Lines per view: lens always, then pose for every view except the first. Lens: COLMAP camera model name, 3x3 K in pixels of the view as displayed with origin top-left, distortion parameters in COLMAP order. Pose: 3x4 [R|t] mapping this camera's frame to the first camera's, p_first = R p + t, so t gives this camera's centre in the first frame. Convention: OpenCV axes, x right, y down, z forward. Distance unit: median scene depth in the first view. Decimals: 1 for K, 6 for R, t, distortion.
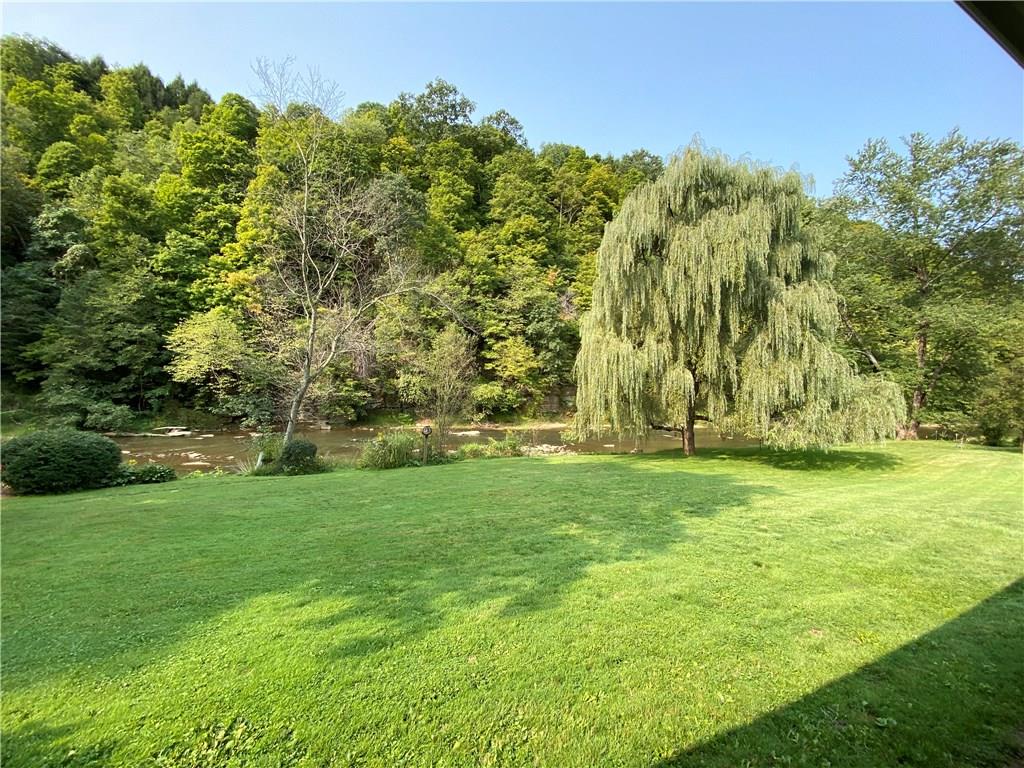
lens RADIAL K [[412.1, 0, 517.3], [0, 412.1, 386.1], [0, 0, 1]] dist [0.009131, -0.015984]
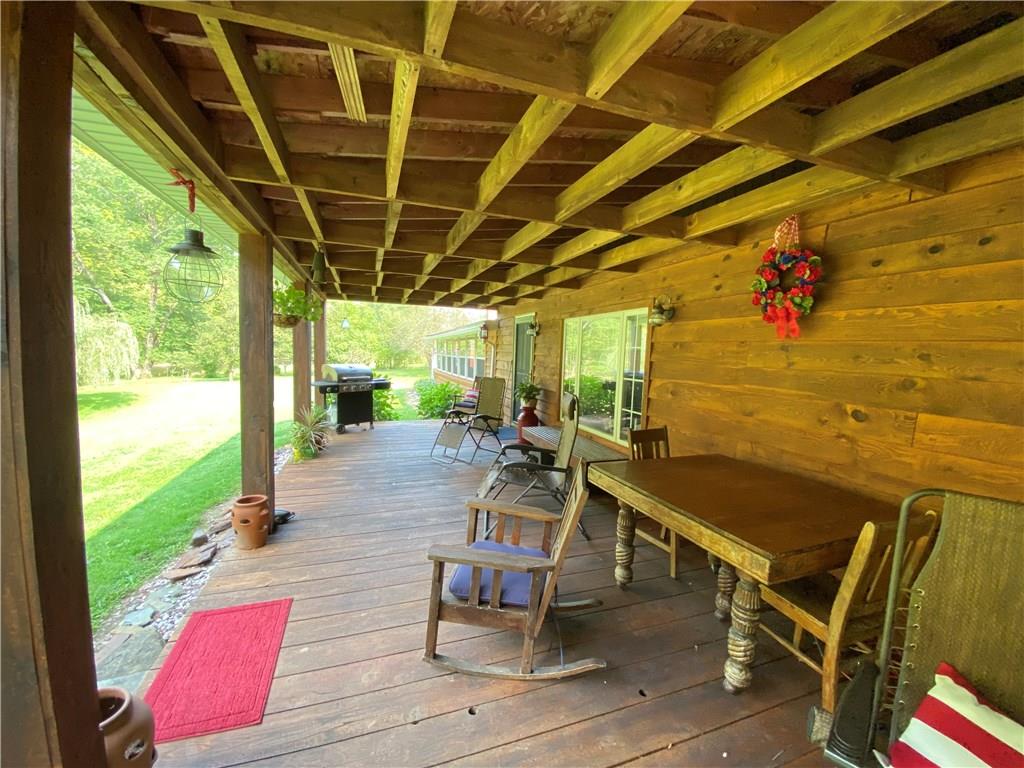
lens RADIAL K [[412.1, 0, 514.3], [0, 412.1, 379.2], [0, 0, 1]] dist [0.009131, -0.015984]
pose [[0.078898, -0.080721, 0.993609, -0.069396], [-0.043089, 0.995509, 0.084297, 0.000927], [-0.995951, -0.049464, 0.075065, -0.086179]]
